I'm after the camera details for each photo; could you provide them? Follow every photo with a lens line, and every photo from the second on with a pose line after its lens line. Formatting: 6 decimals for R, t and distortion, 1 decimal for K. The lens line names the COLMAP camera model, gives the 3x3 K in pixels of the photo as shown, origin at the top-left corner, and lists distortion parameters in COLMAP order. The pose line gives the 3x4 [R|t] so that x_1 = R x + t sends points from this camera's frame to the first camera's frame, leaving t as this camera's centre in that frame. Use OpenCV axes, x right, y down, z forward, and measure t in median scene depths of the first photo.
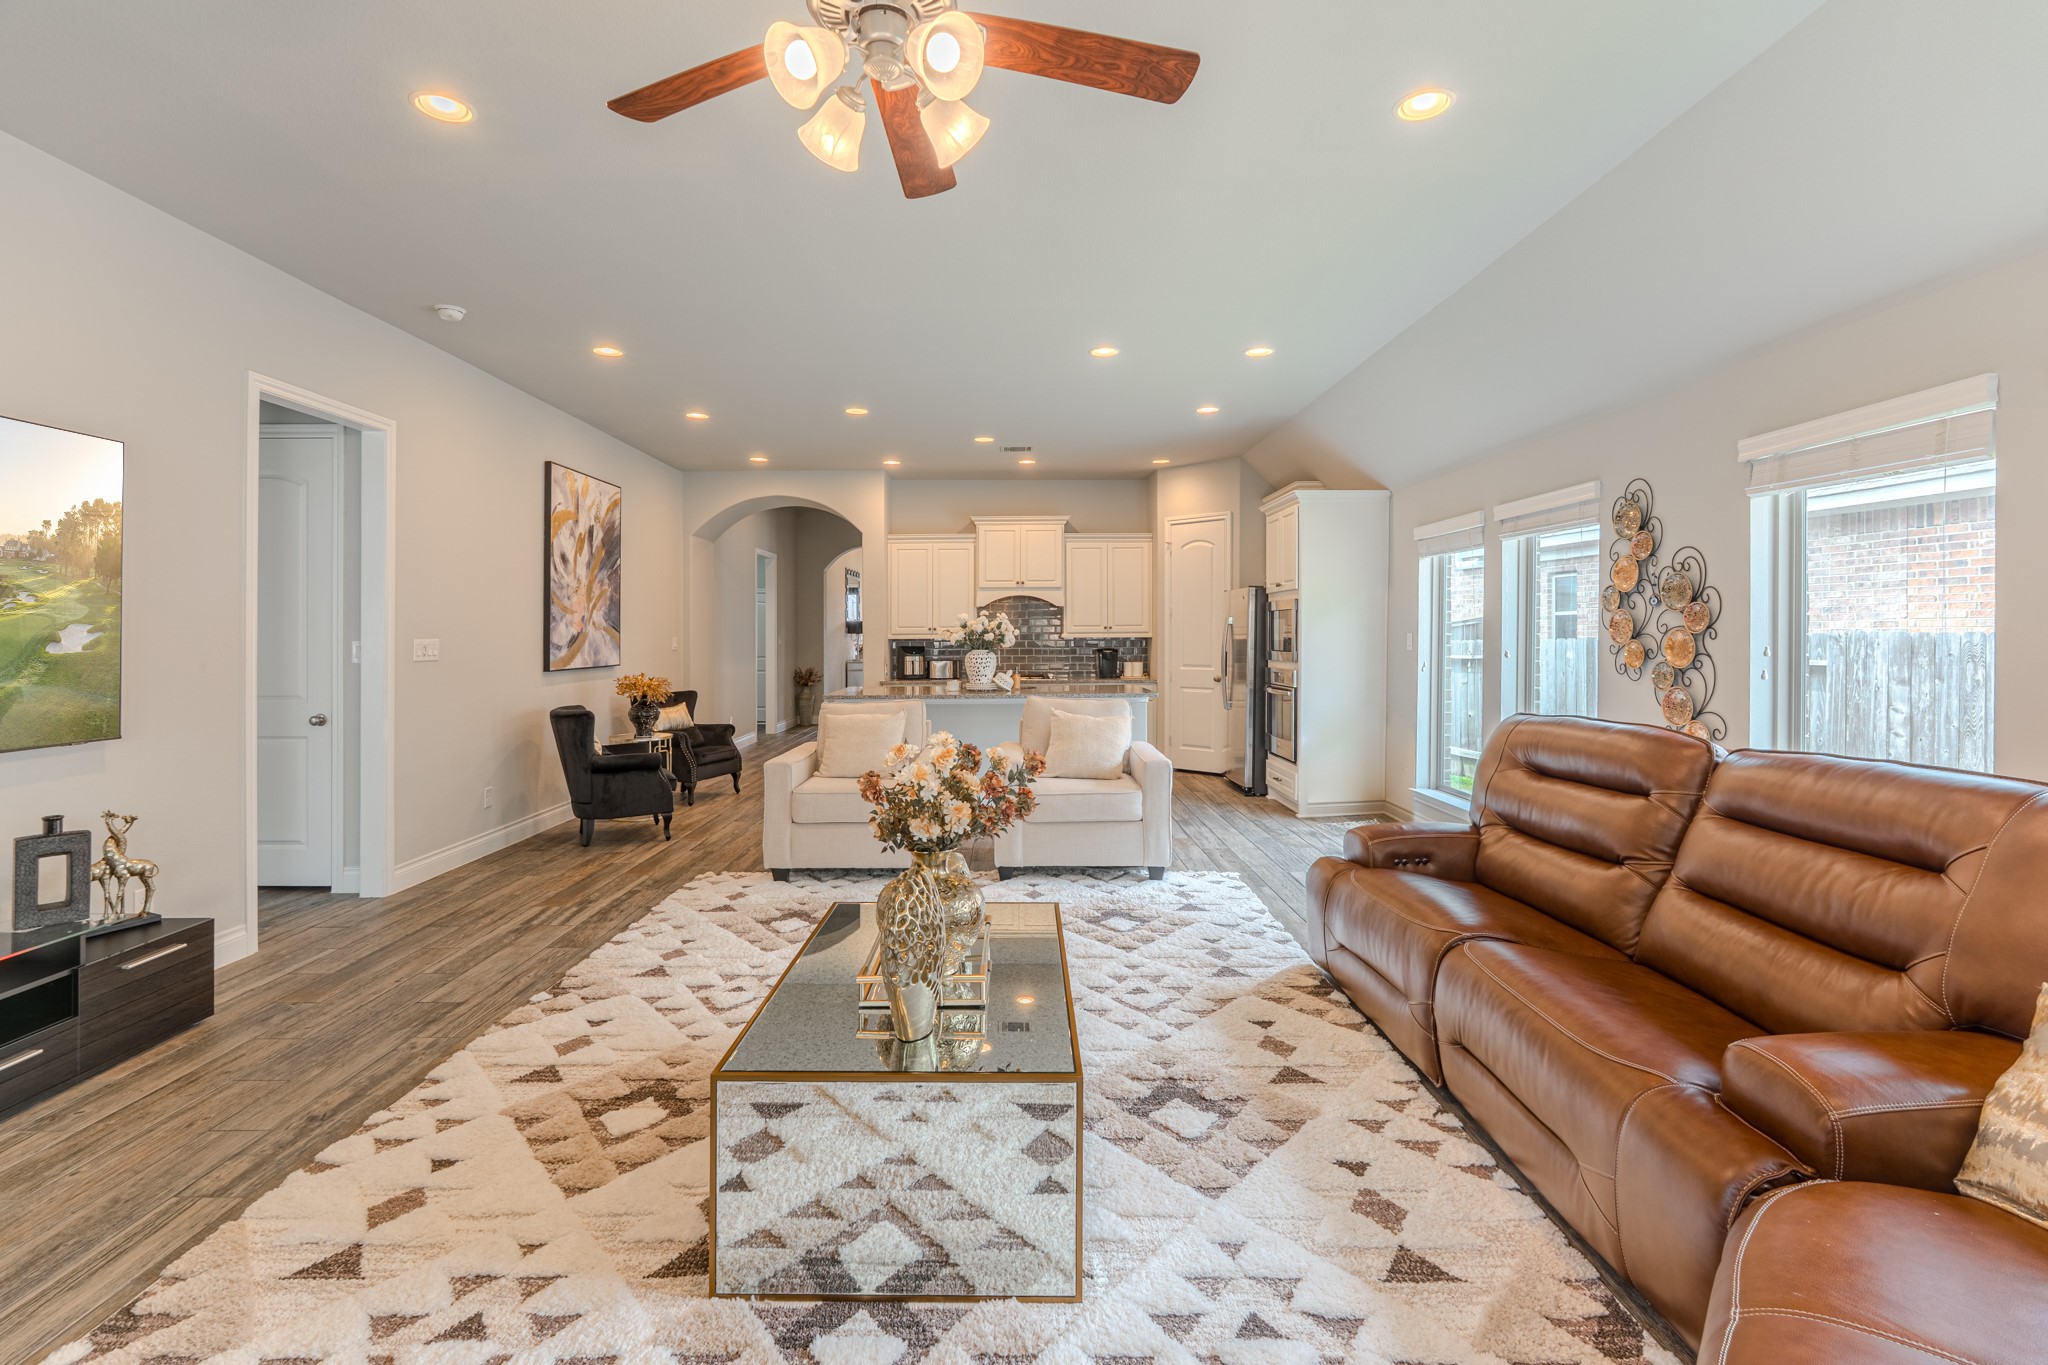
lens RADIAL K [[908.9, 0, 1005.1], [0, 908.9, 658.8], [0, 0, 1]] dist [-0.008357, 0.002794]
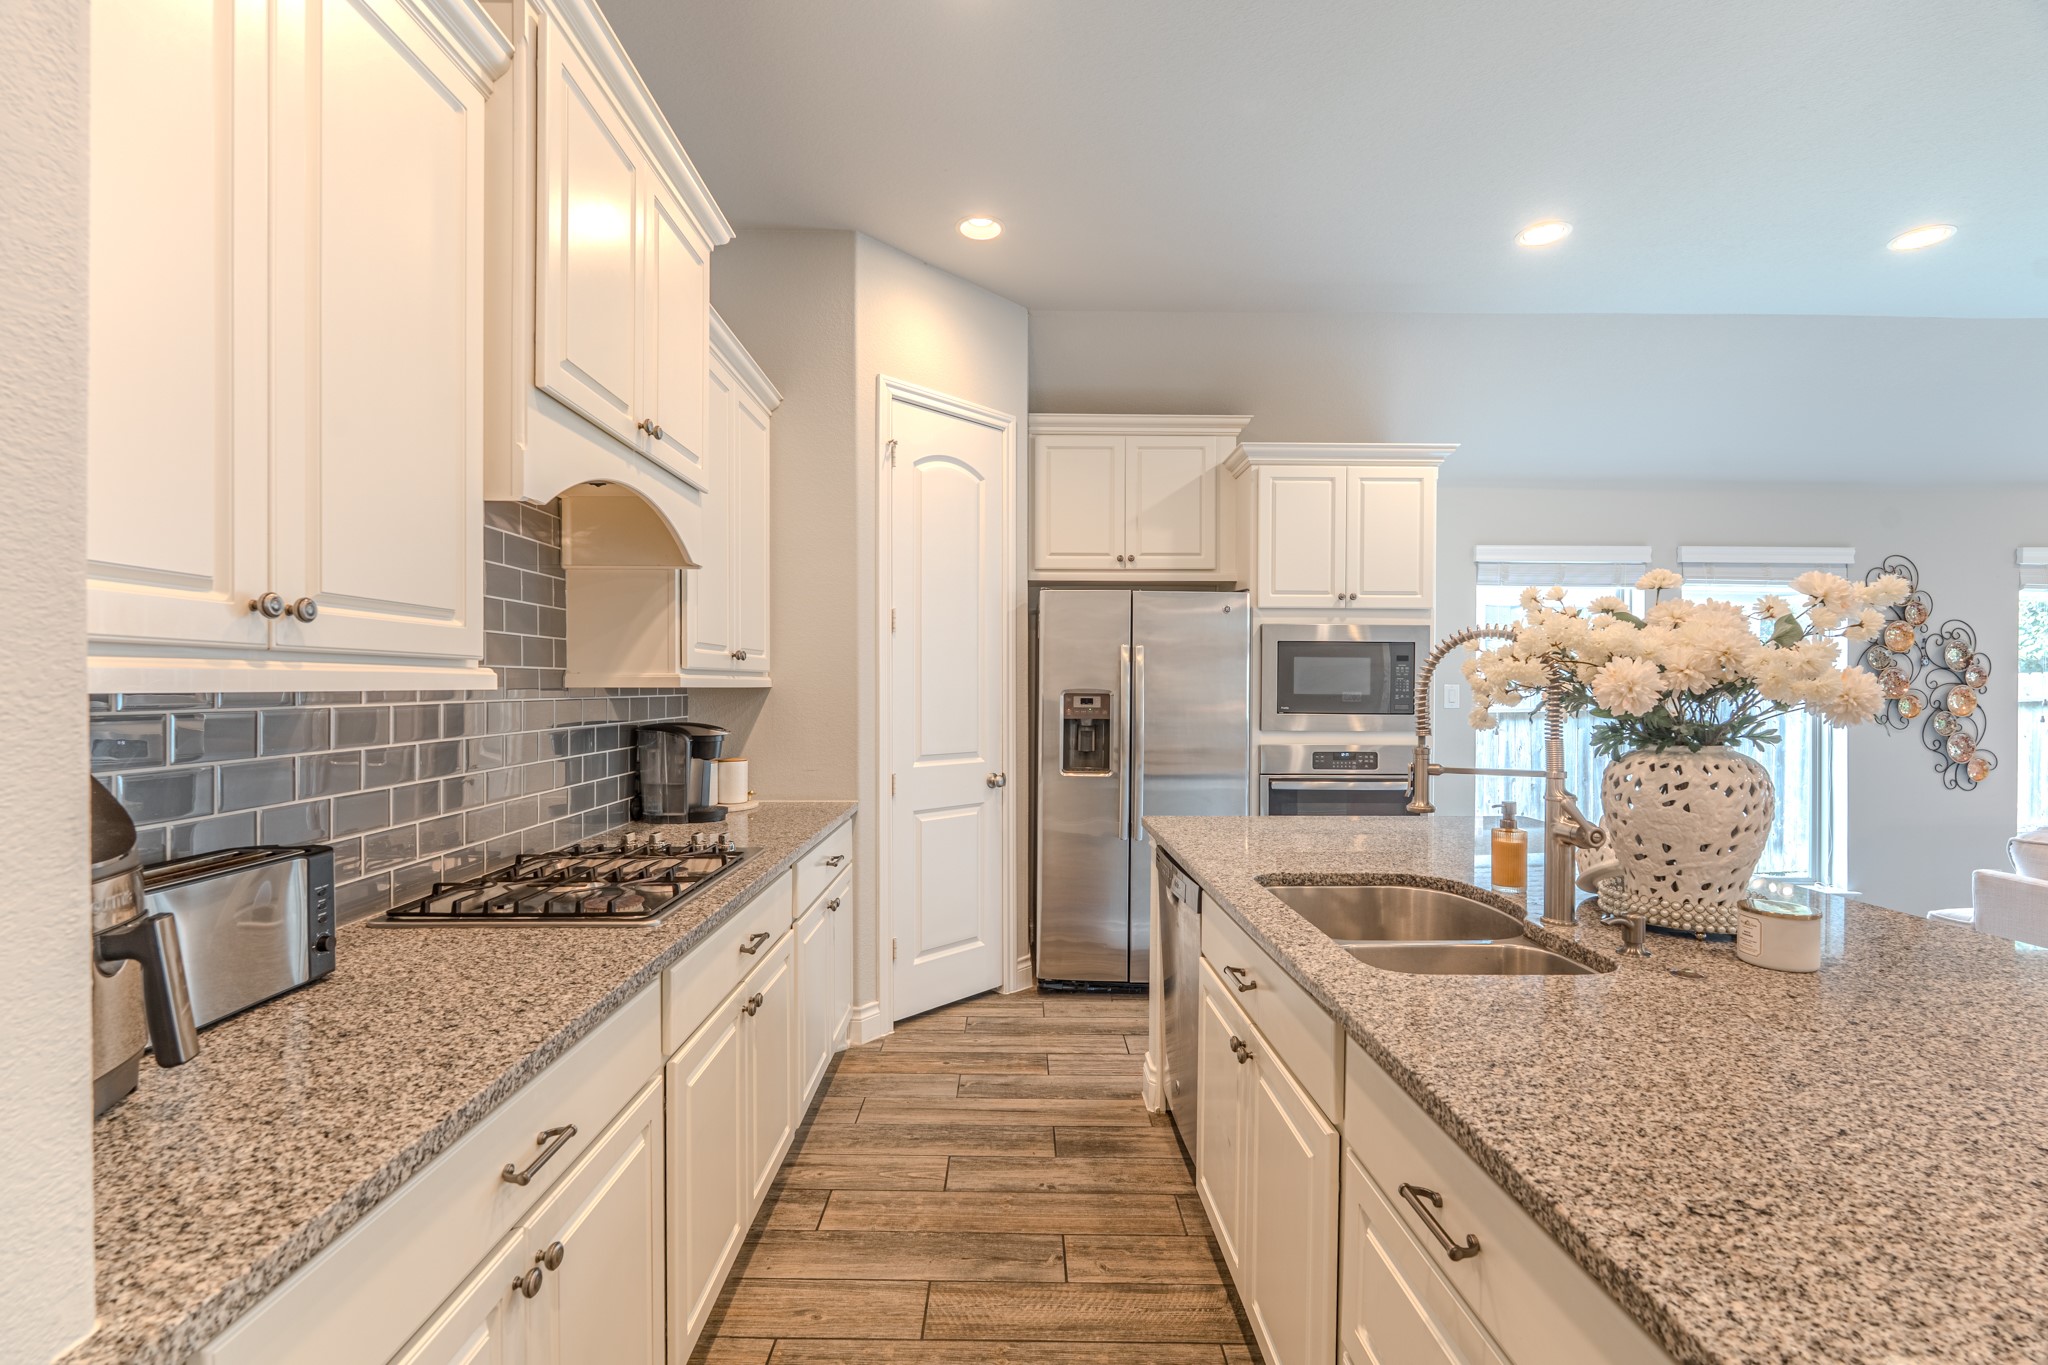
lens RADIAL K [[908.9, 0, 1007.6], [0, 908.9, 691.8], [0, 0, 1]] dist [-0.008357, 0.002794]
pose [[-0.000736, -0.001548, 0.999999, -0.246125], [0.019667, 0.999805, 0.001562, -0.025695], [-0.999806, 0.019669, -0.000705, 1.144300]]
